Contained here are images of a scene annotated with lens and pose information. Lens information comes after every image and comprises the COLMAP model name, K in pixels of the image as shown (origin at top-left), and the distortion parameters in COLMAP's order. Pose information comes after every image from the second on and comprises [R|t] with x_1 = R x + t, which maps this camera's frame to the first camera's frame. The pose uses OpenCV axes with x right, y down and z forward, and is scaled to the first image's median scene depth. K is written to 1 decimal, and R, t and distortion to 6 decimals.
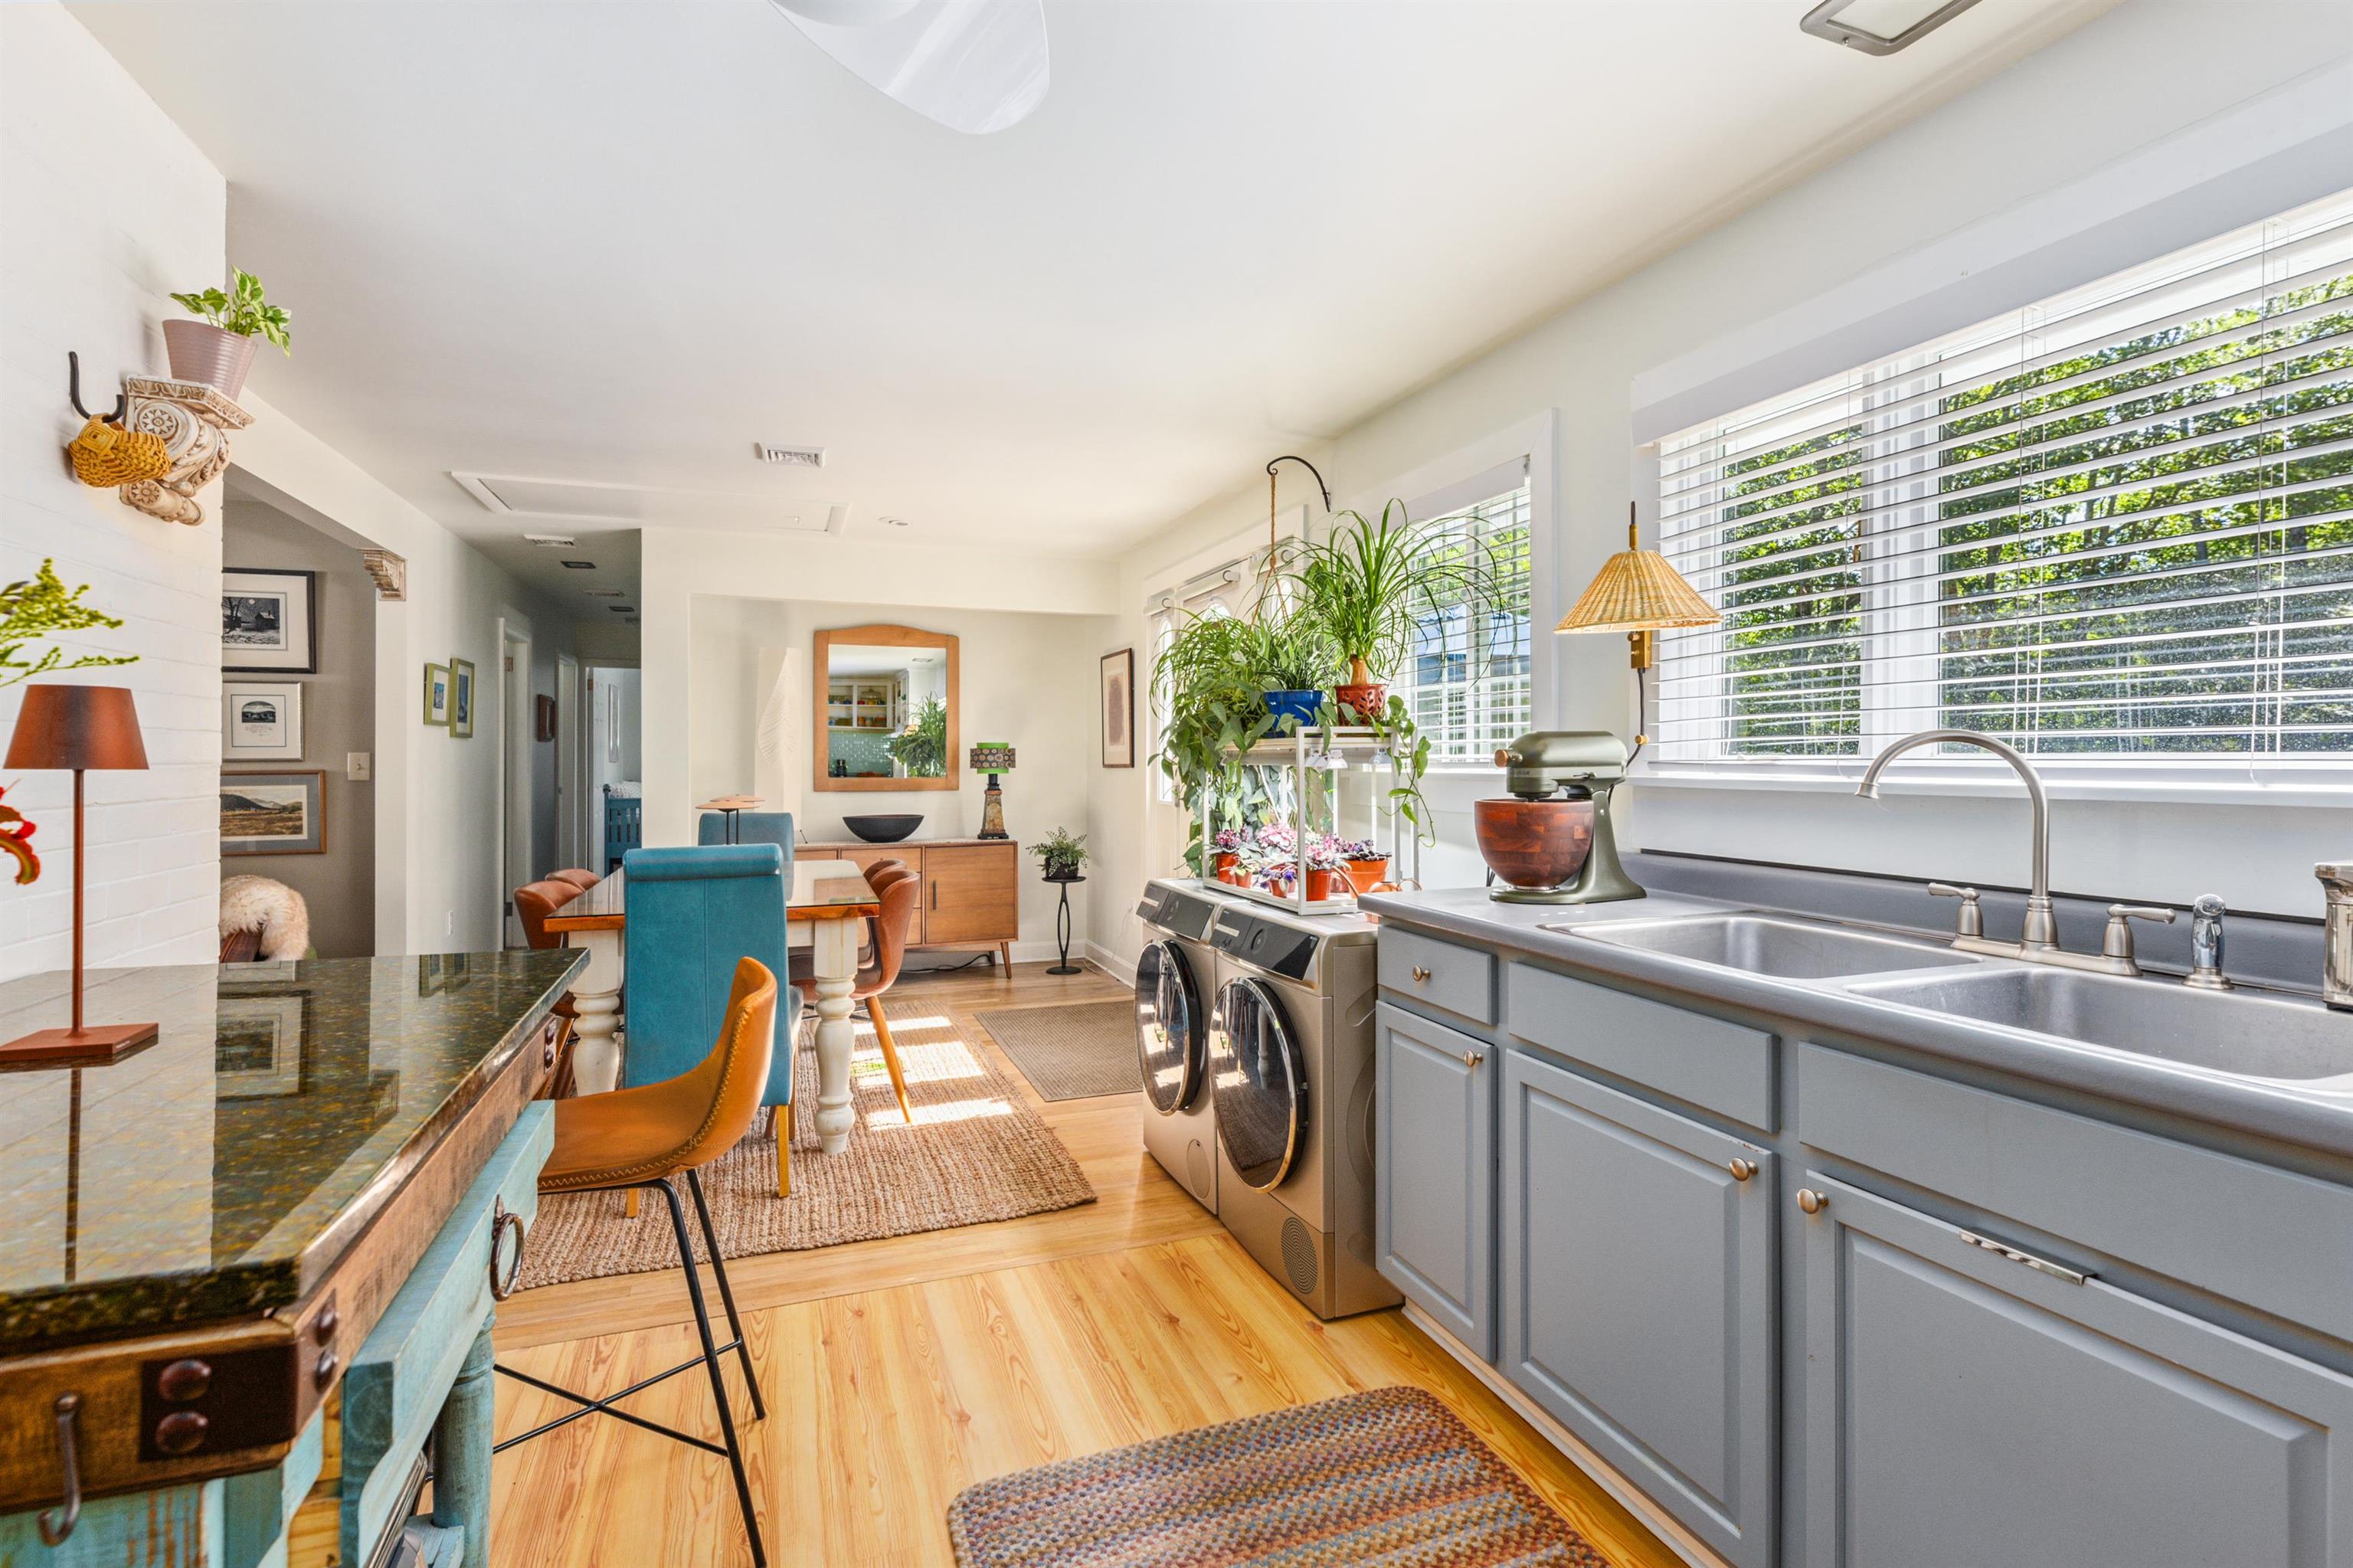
lens RADIAL K [[1128.6, 0, 1199.1], [0, 1128.6, 751.1], [0, 0, 1]] dist [-0.001111, -0.001549]
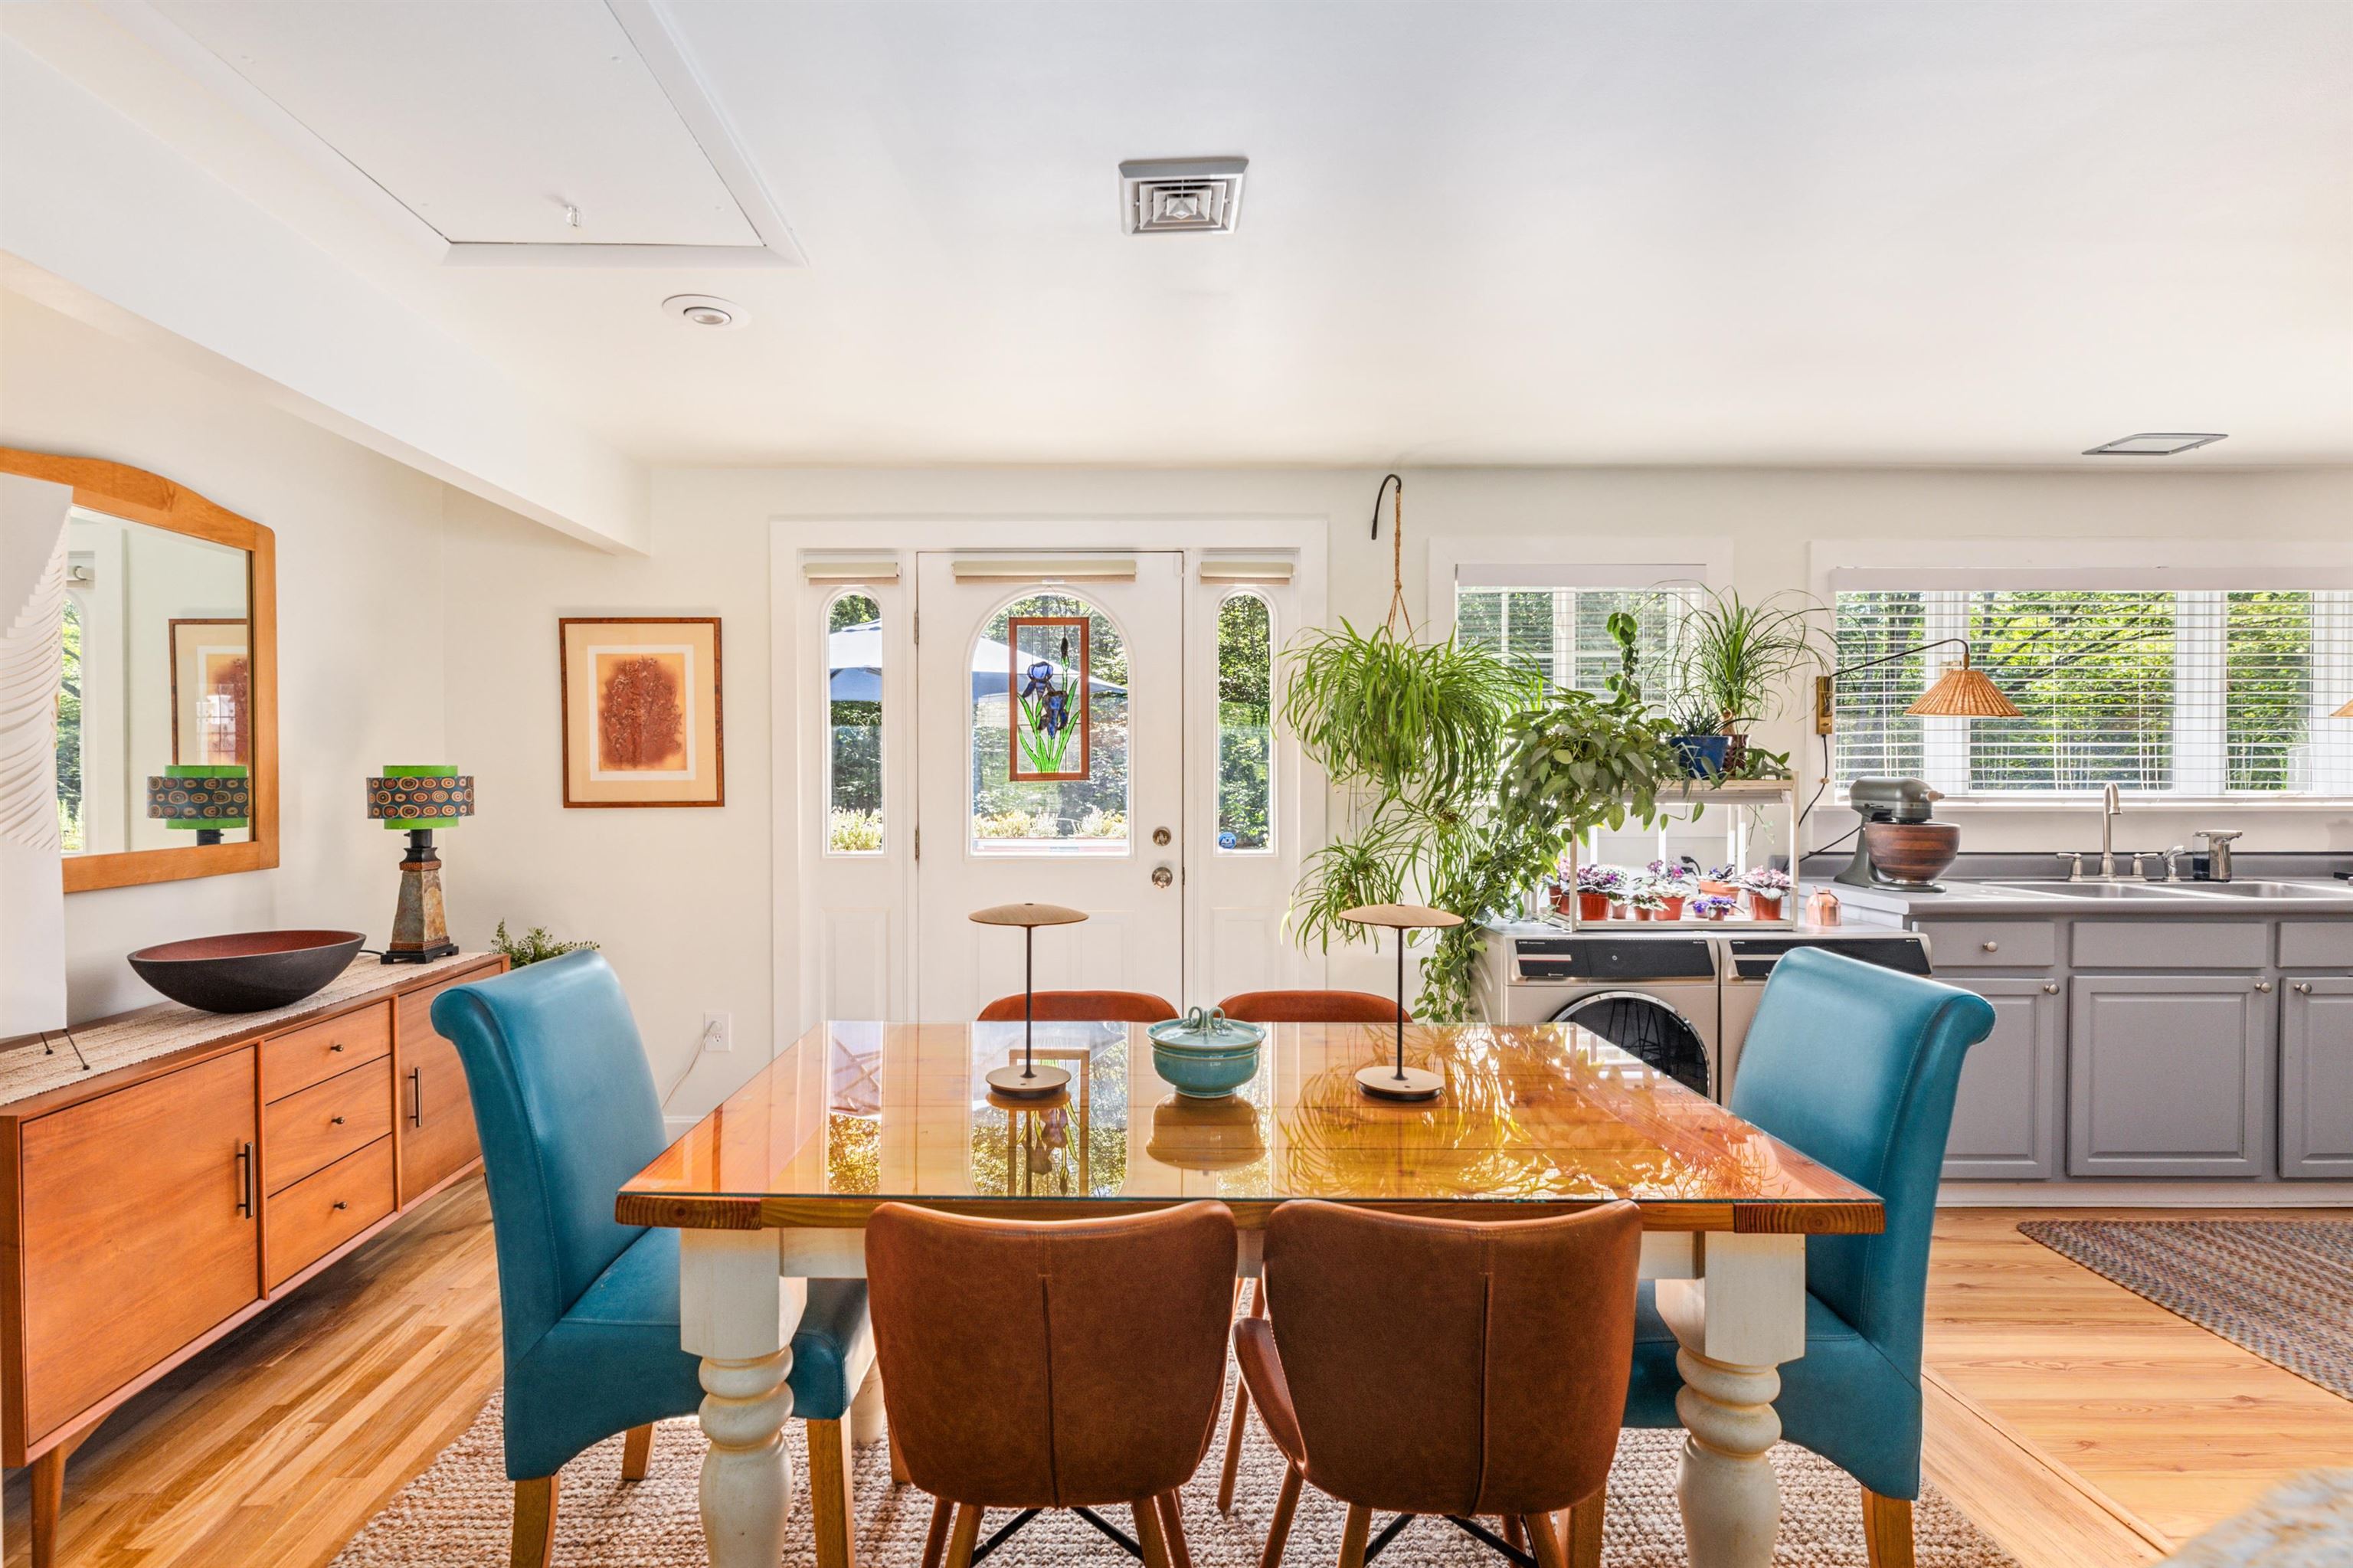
lens RADIAL K [[1004.0, 0, 1187.8], [0, 1004.0, 793.5], [0, 0, 1]] dist [-0.001535, -0.001833]
pose [[0.352970, -0.023439, 0.935341, -0.822216], [-0.007230, 0.999588, 0.027777, -0.017121], [-0.935607, -0.016567, 0.352655, 0.907163]]
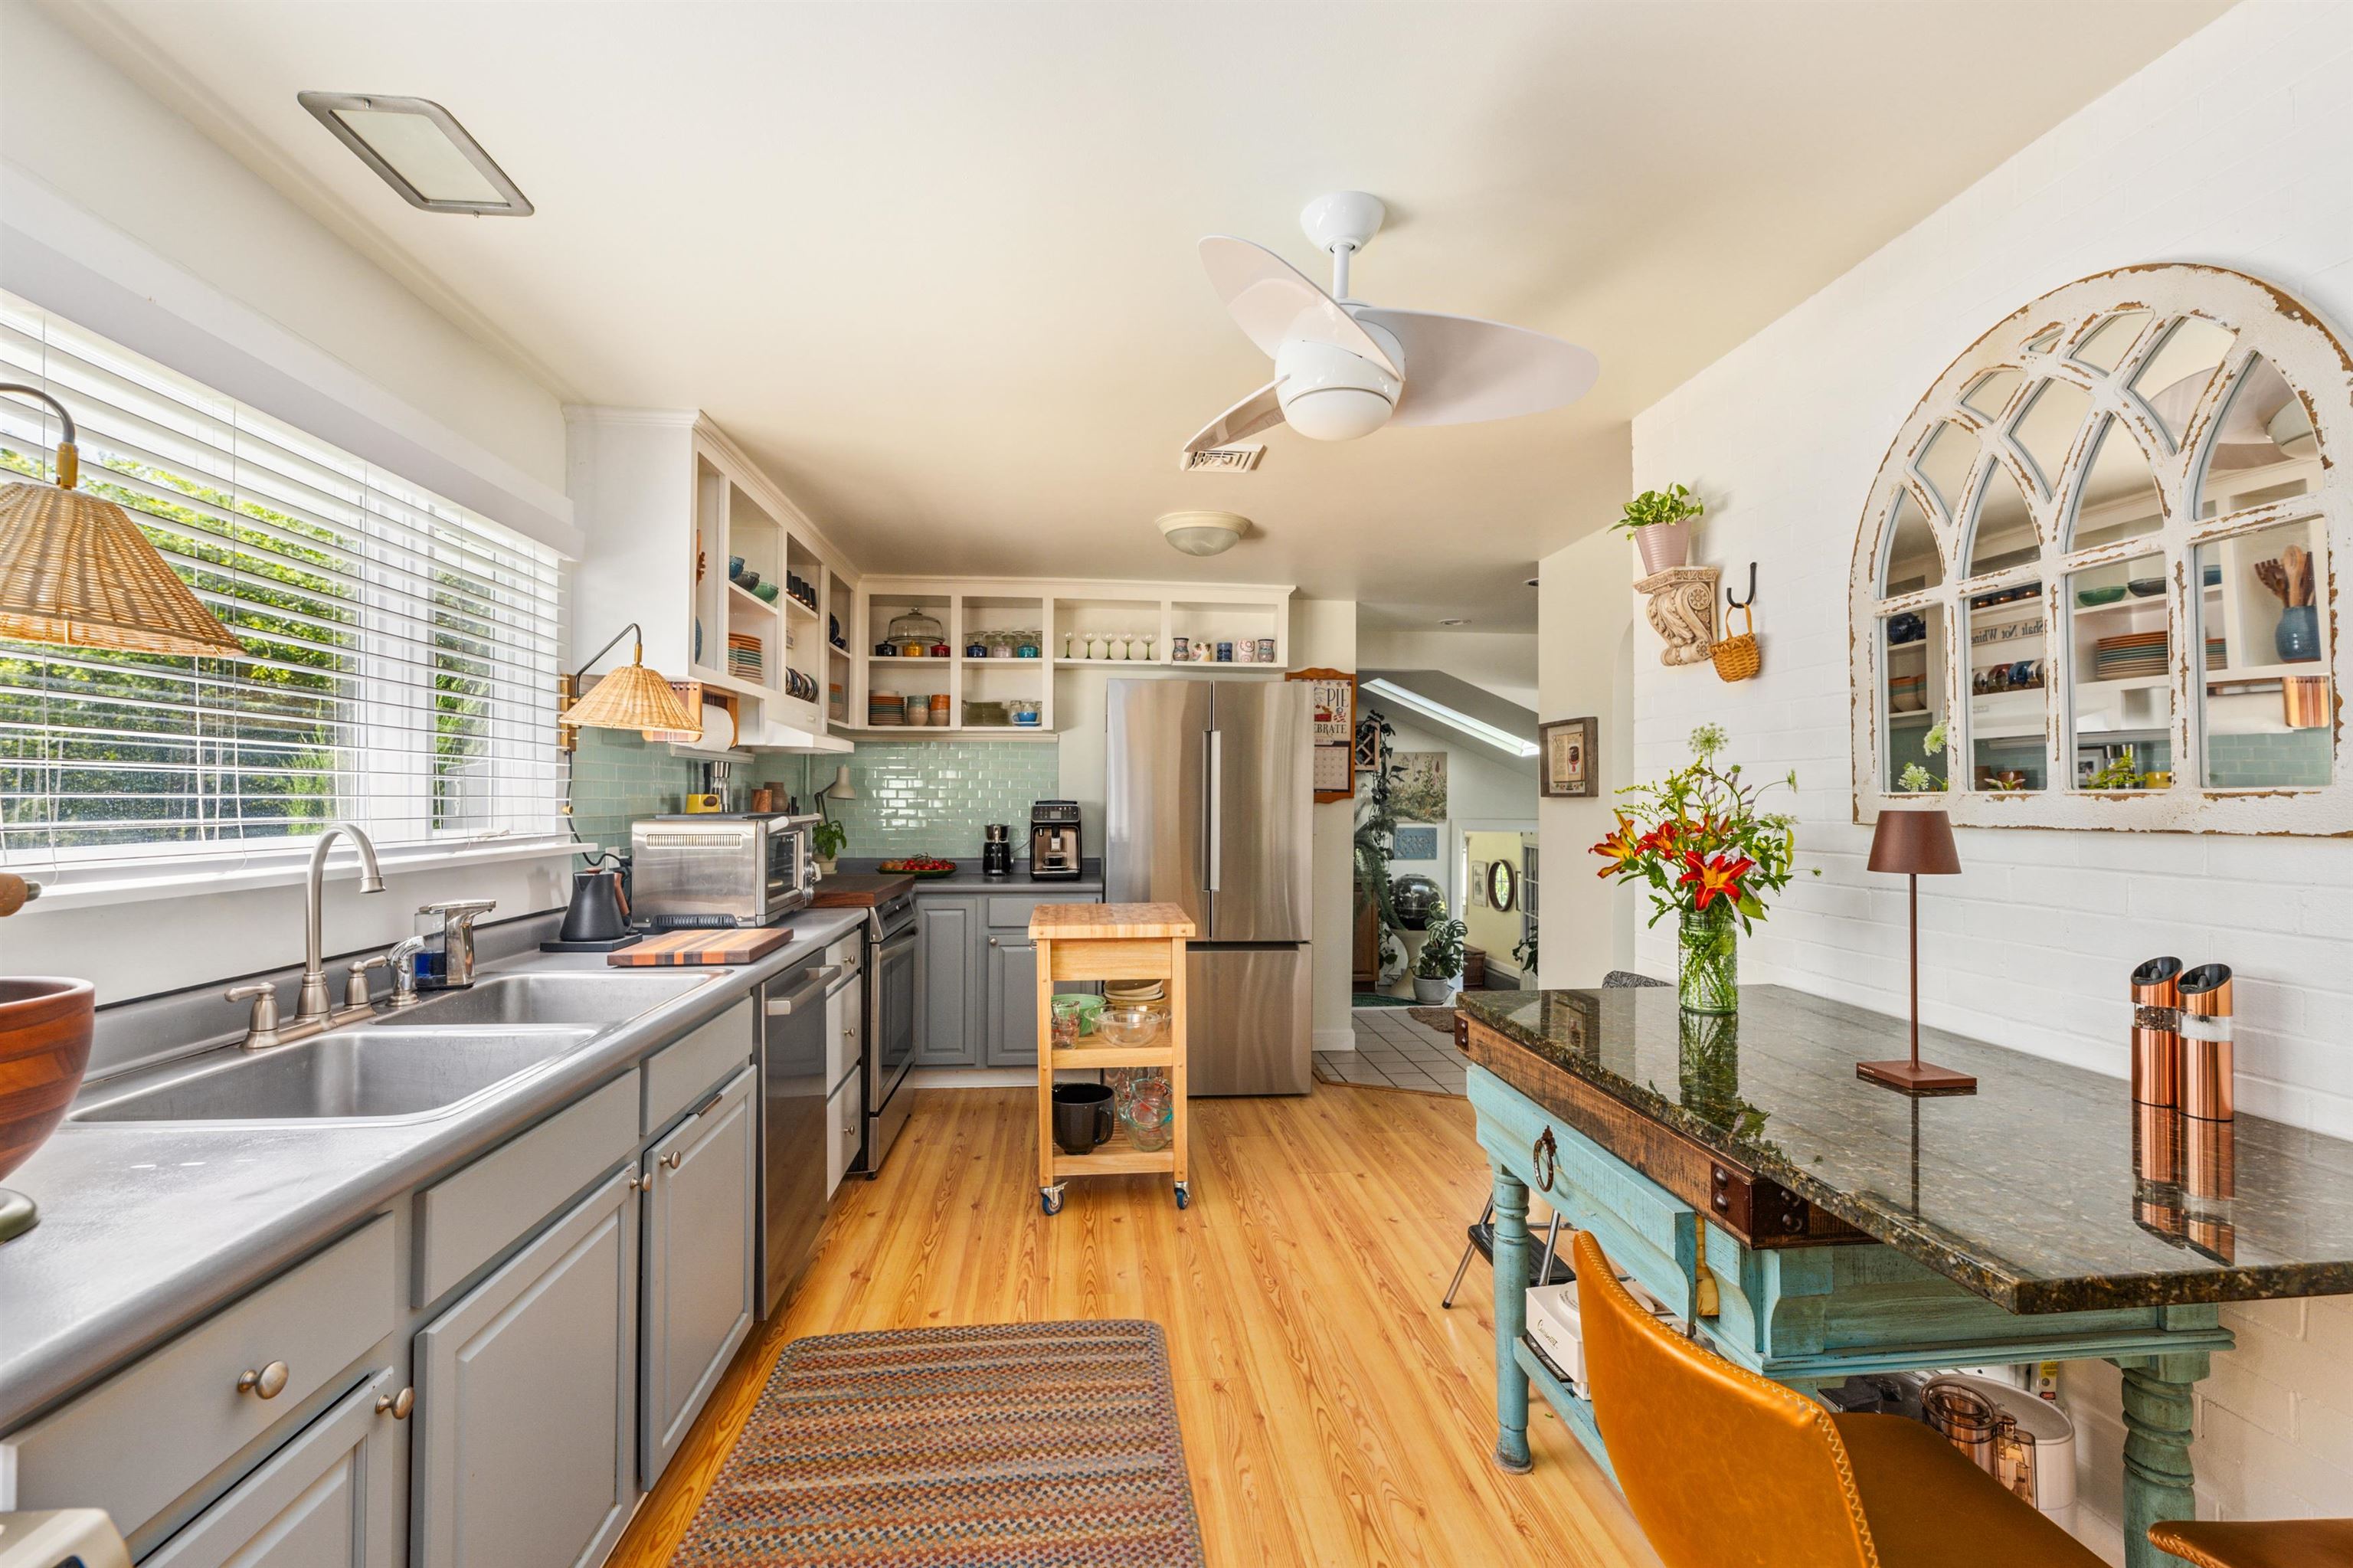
lens RADIAL K [[1034.6, 0, 1187.1], [0, 1034.6, 795.6], [0, 0, 1]] dist [0.003821, 0.000447]
pose [[-0.965994, -0.003717, 0.258538, -0.153467], [-0.006775, 0.999917, -0.010936, -0.017211], [-0.258476, -0.012316, -0.965939, 0.779593]]
